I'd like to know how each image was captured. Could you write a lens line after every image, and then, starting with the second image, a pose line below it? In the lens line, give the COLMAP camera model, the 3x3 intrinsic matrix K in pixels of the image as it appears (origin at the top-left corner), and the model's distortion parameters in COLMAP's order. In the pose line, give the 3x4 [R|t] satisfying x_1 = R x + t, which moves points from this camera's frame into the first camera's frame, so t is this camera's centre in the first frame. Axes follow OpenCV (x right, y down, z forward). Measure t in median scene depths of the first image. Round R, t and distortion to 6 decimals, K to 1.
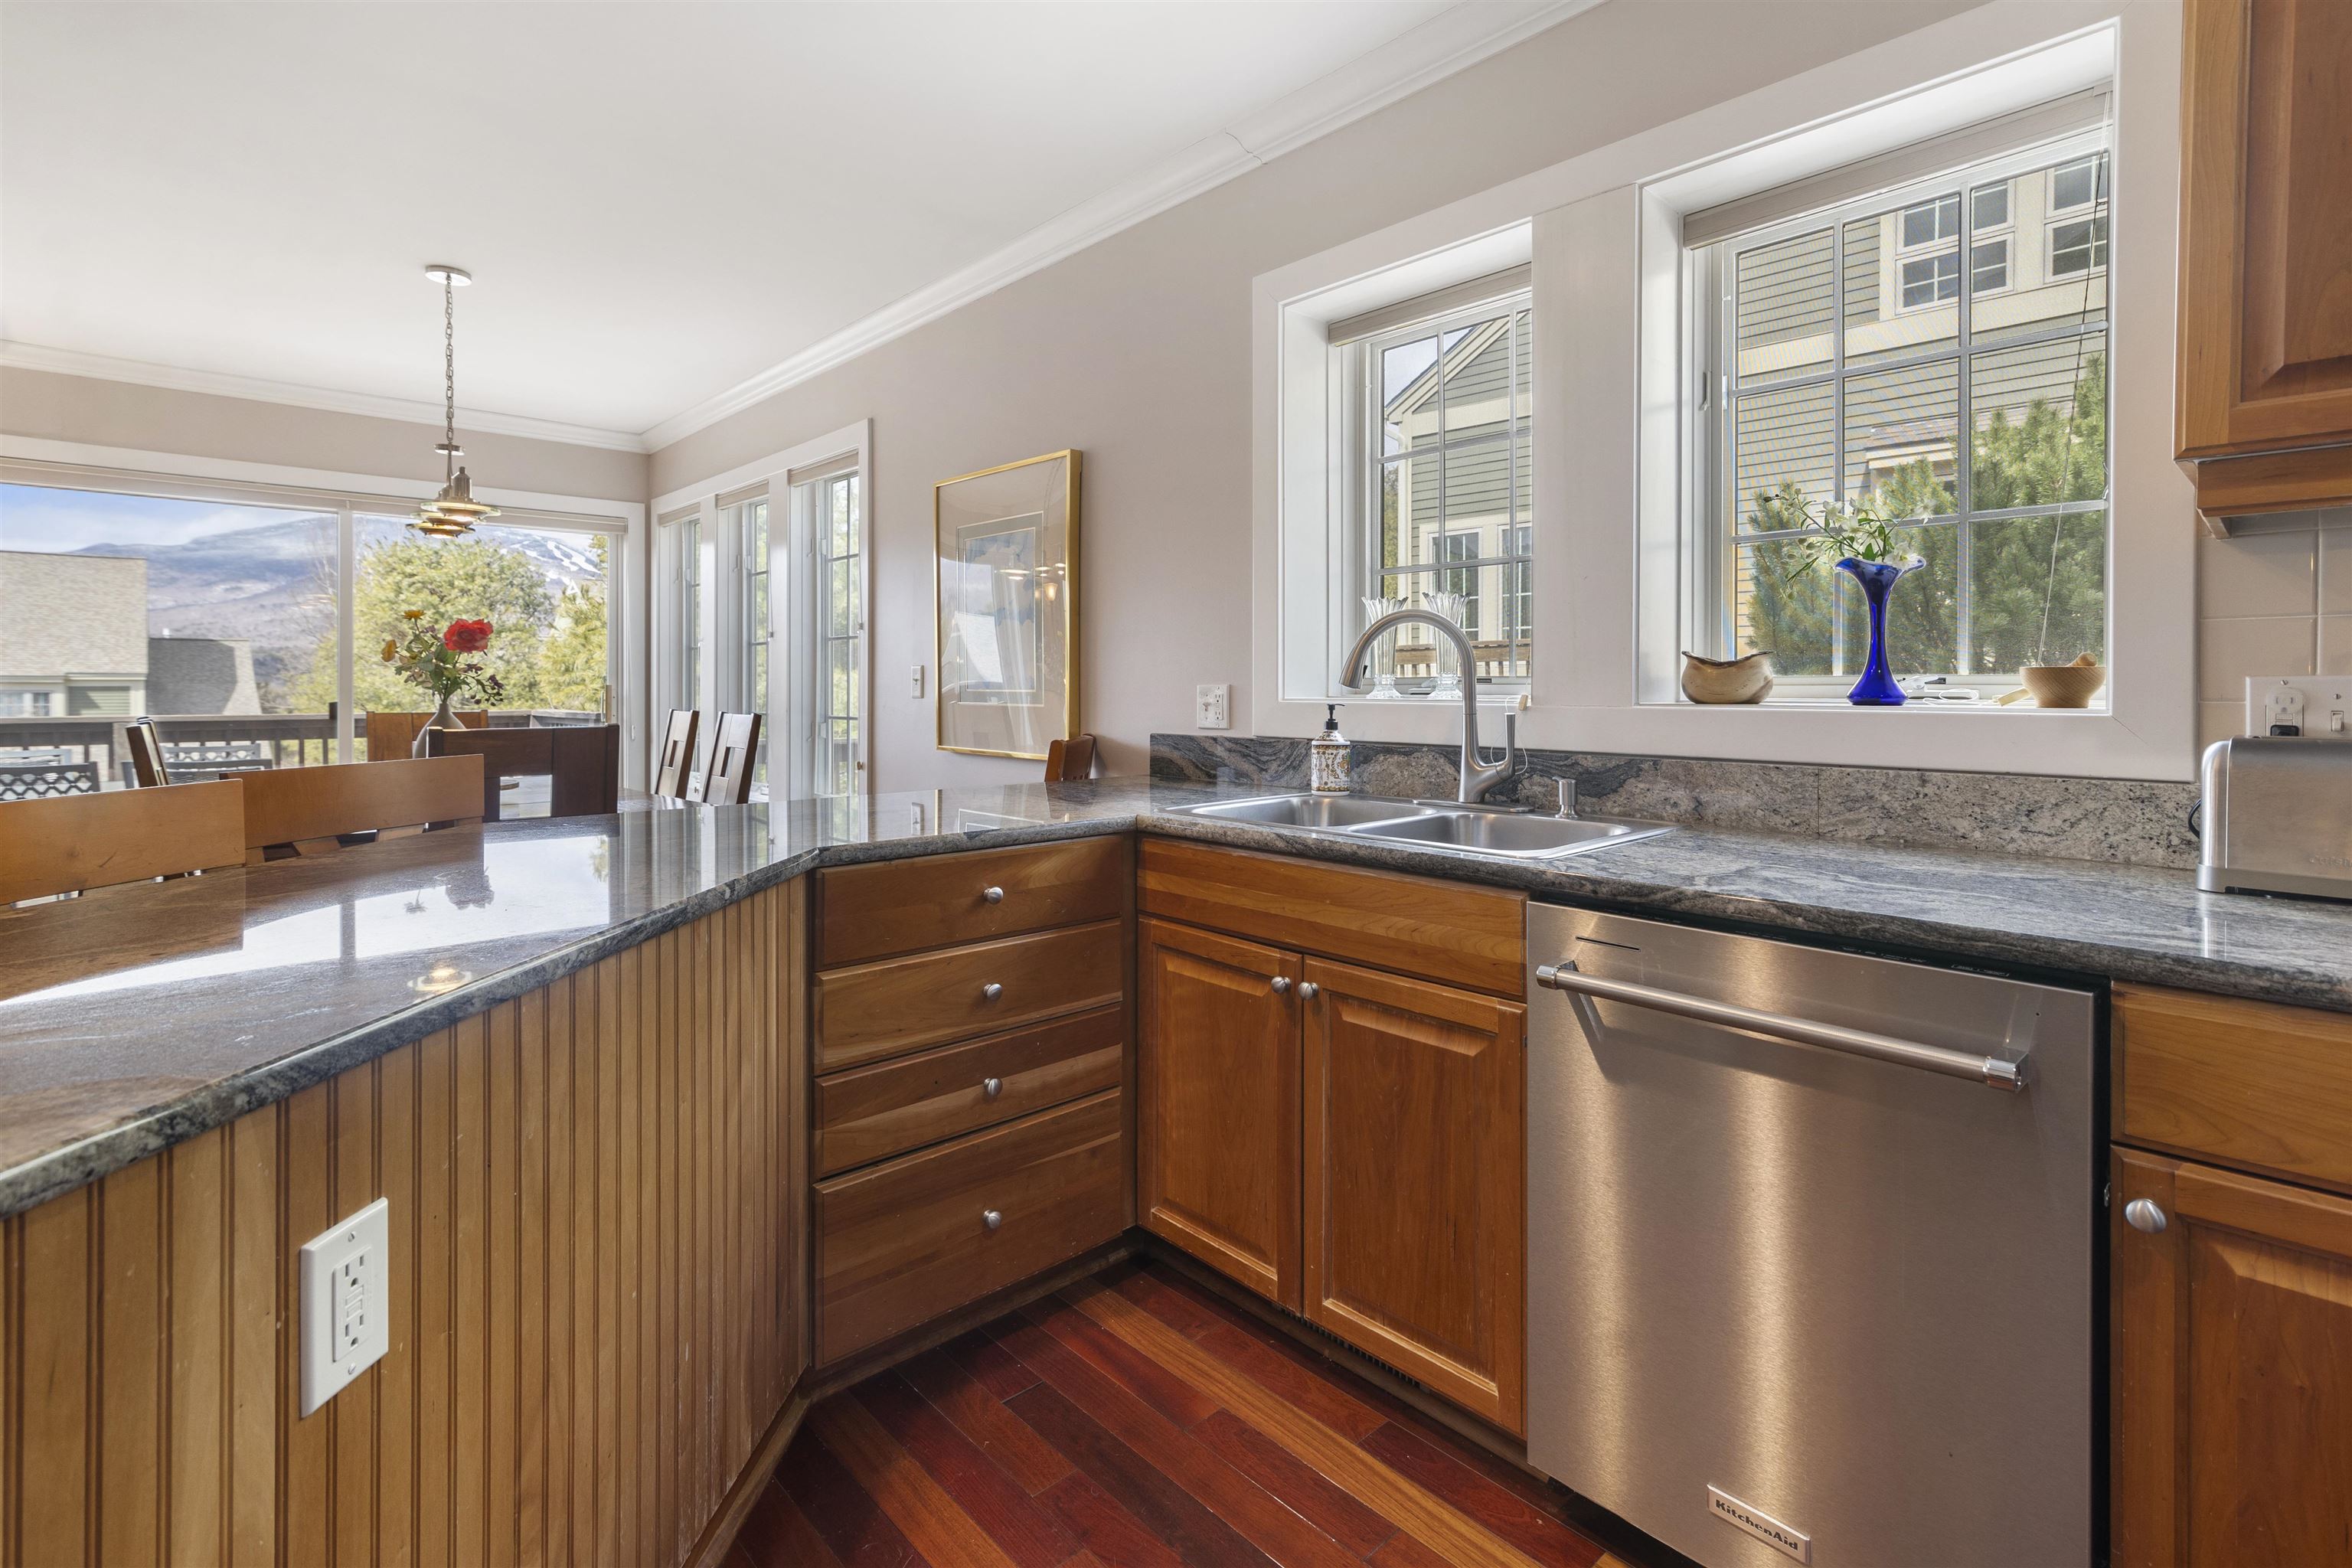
lens RADIAL K [[1109.0, 0, 1171.0], [0, 1109.0, 687.1], [0, 0, 1]] dist [0.000662, 0.000290]
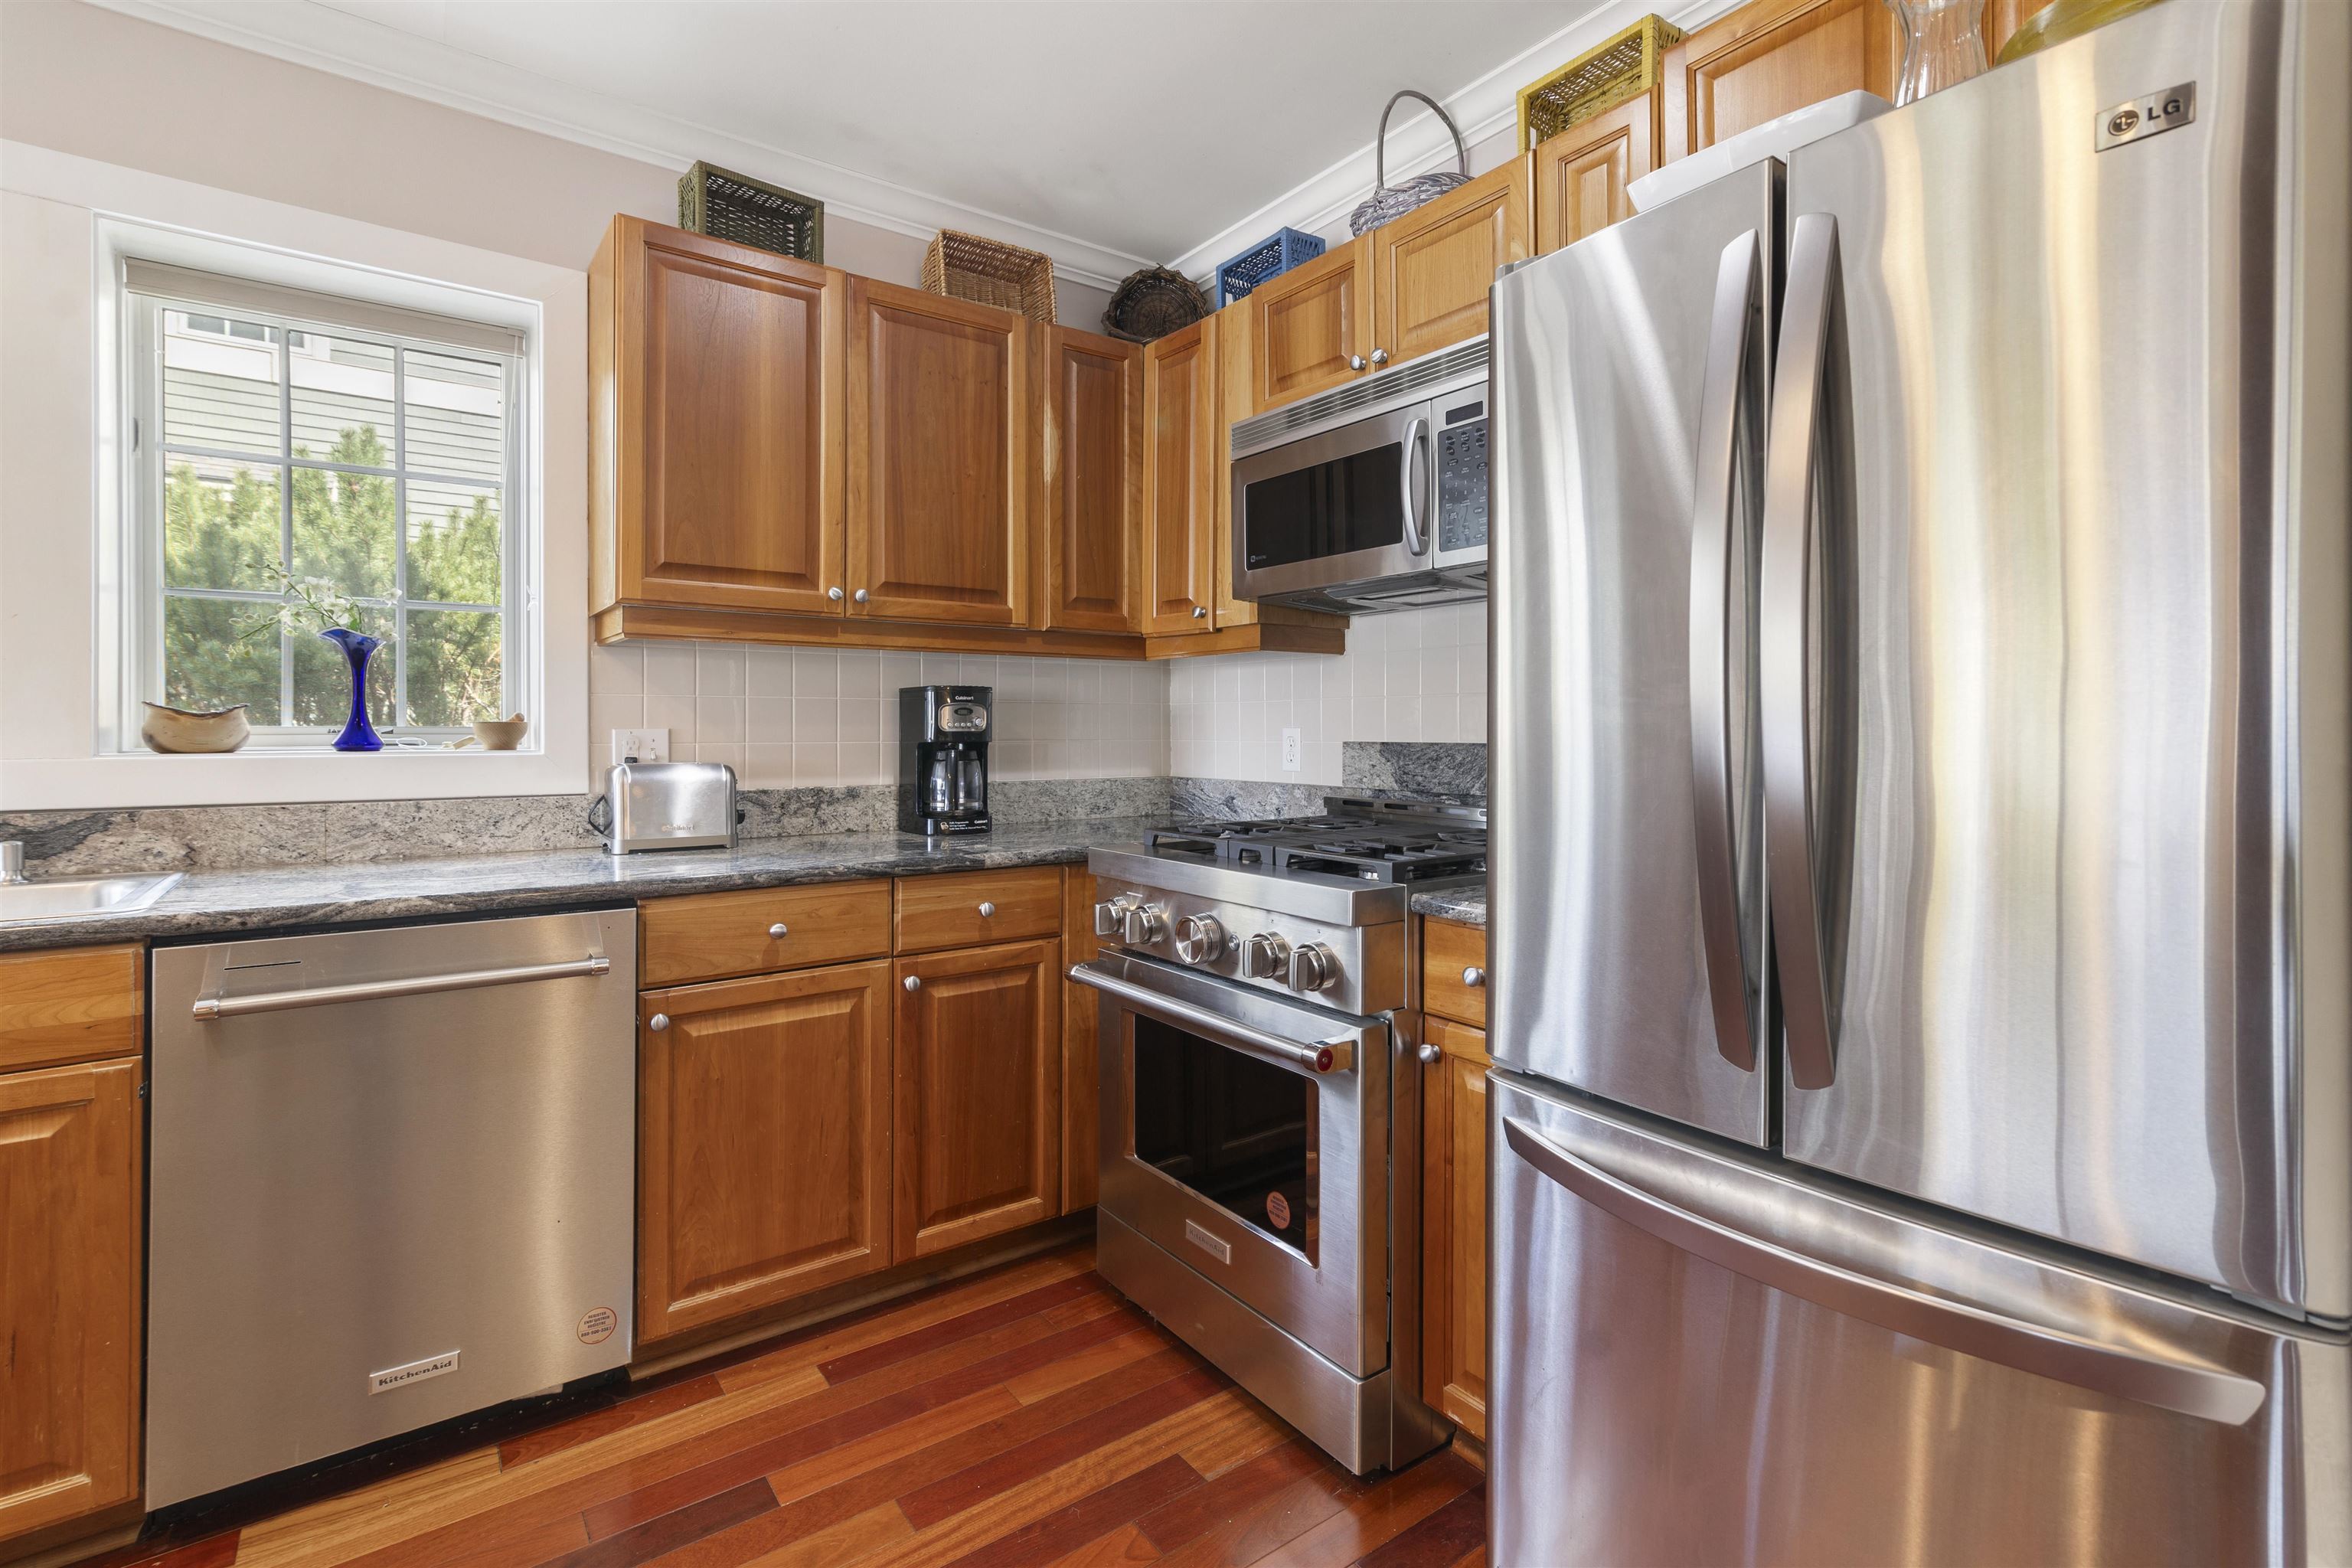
lens RADIAL K [[1086.8, 0, 1172.1], [0, 1086.8, 744.2], [0, 0, 1]] dist [0.001680, 0.000146]
pose [[0.113873, -0.010079, 0.993444, -0.474176], [0.003950, 0.999945, 0.009693, 0.000327], [-0.993487, 0.002821, 0.113906, -0.030837]]
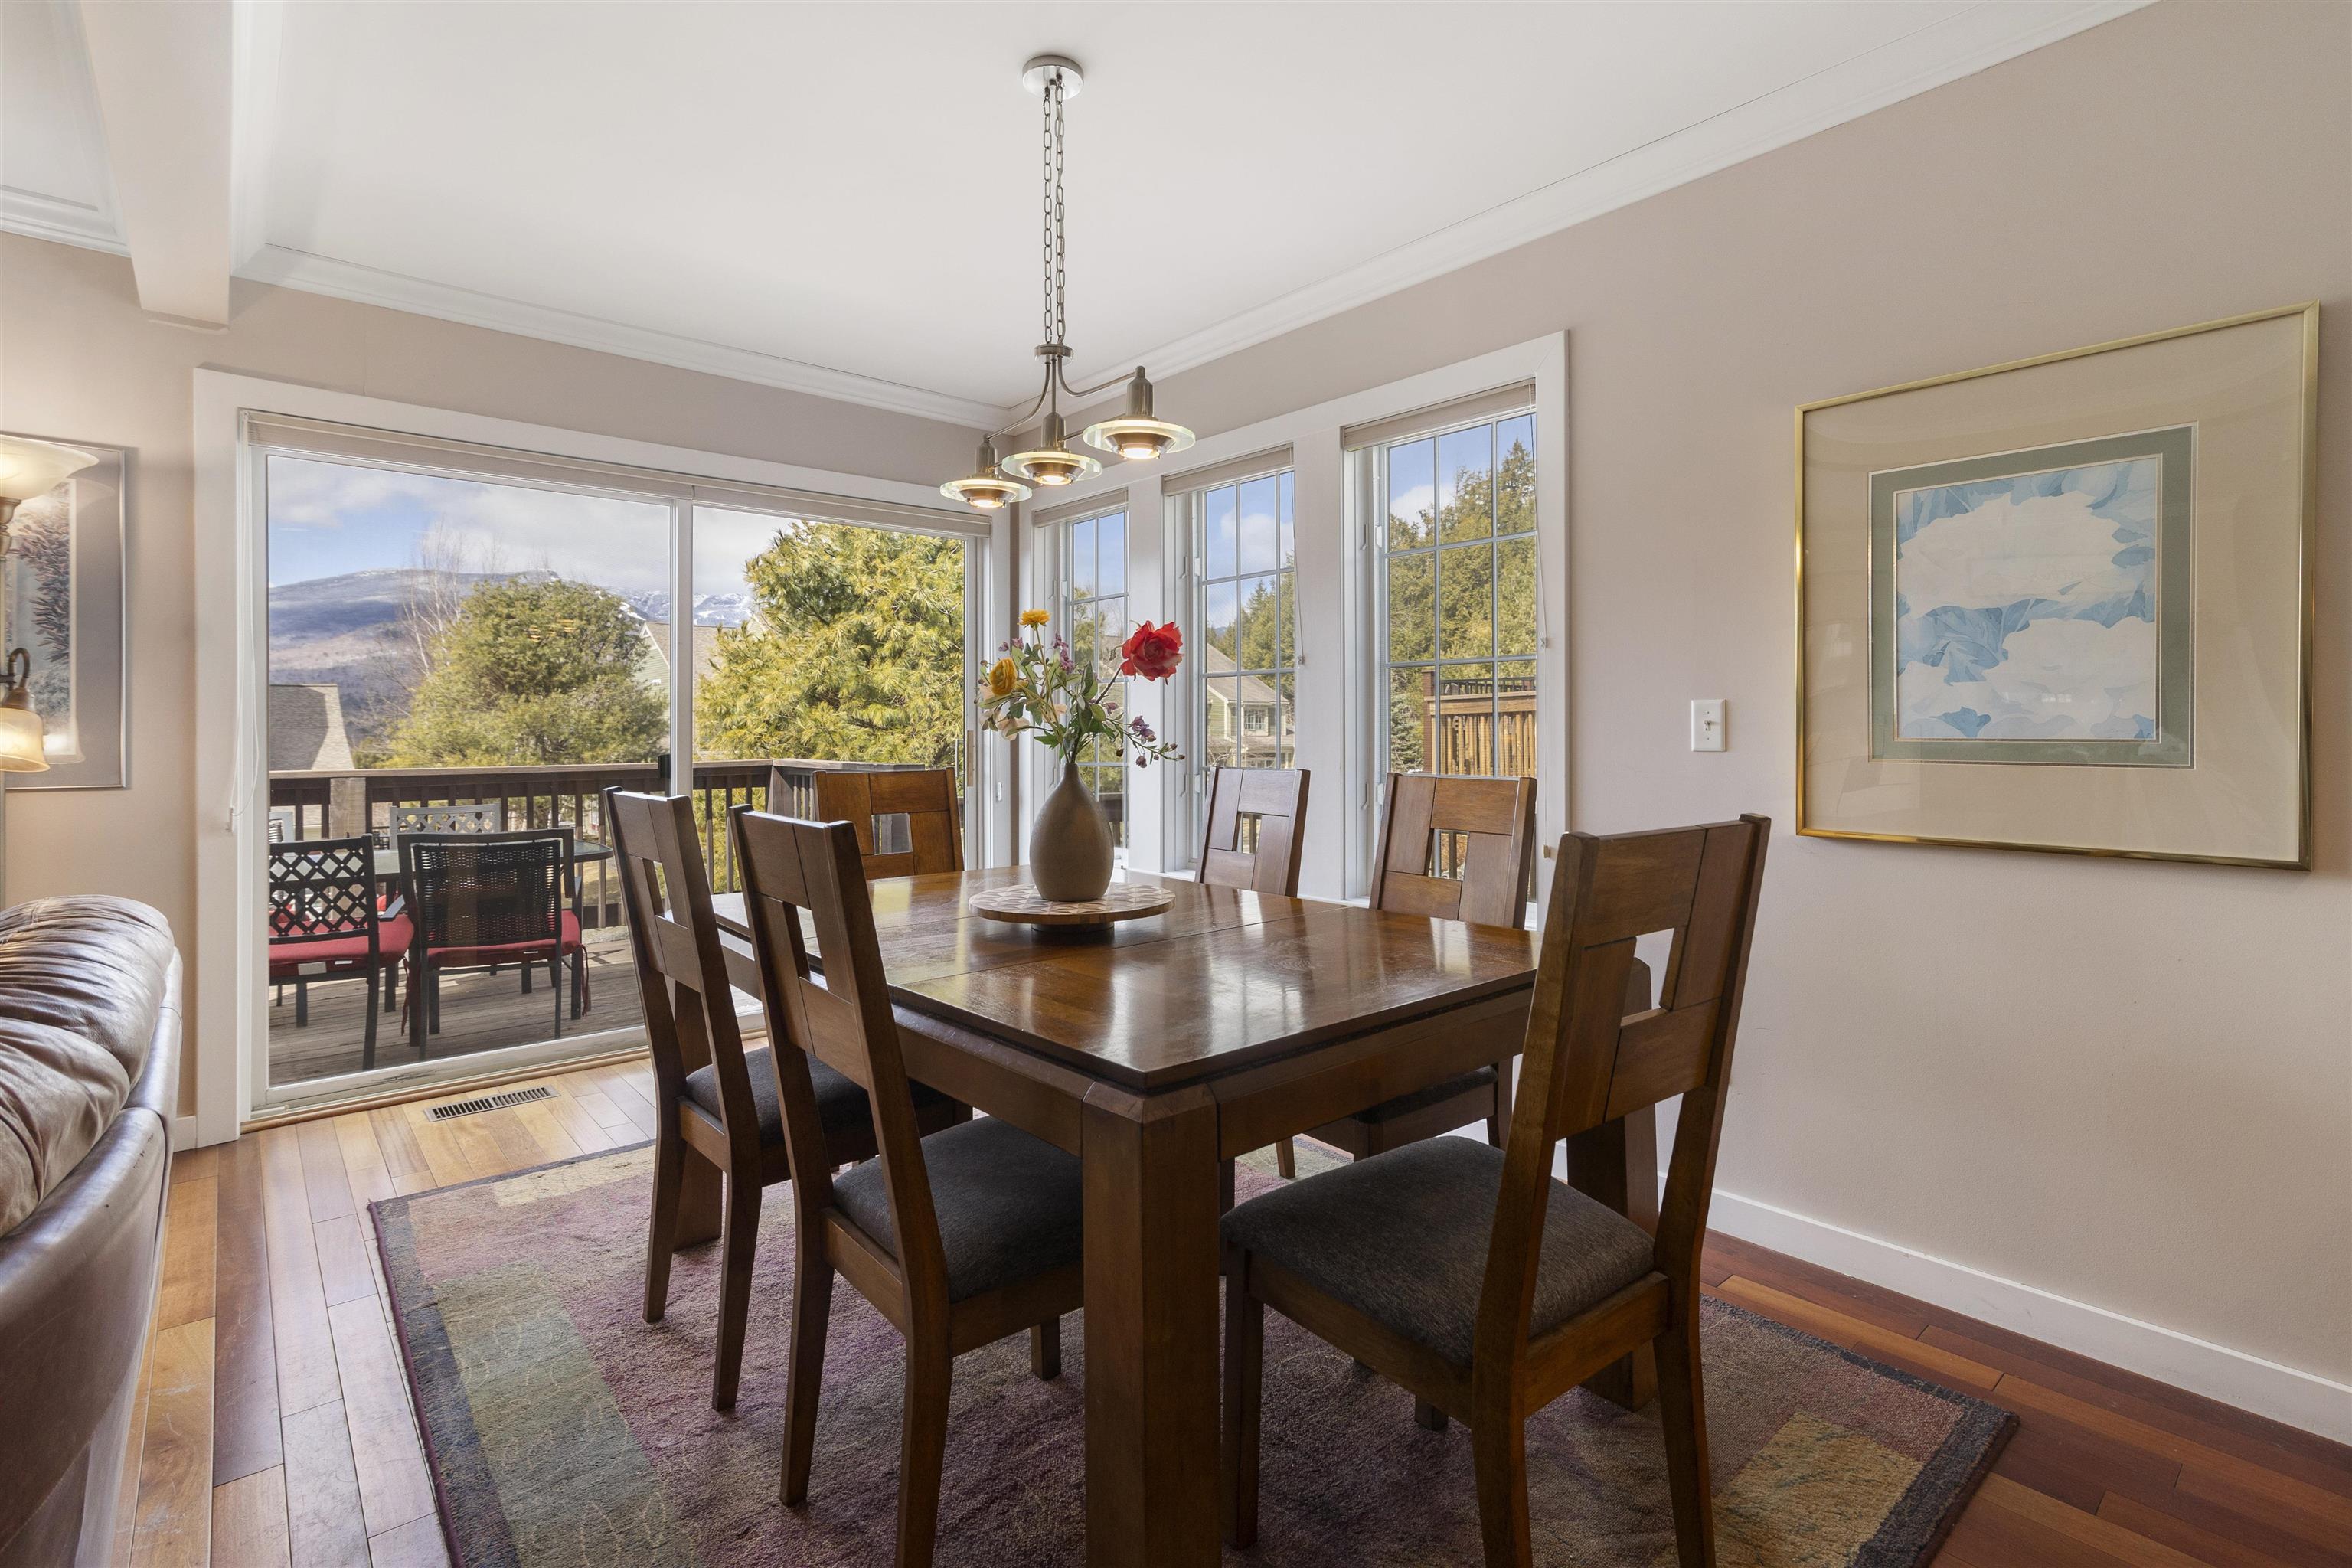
lens RADIAL K [[1102.5, 0, 1176.2], [0, 1102.5, 724.6], [0, 0, 1]] dist [0.000706, 0.000032]
pose [[0.999527, -0.003698, -0.030517, -1.258349], [0.003579, 0.999986, -0.003946, -0.010213], [0.030531, 0.003835, 0.999526, 0.861201]]
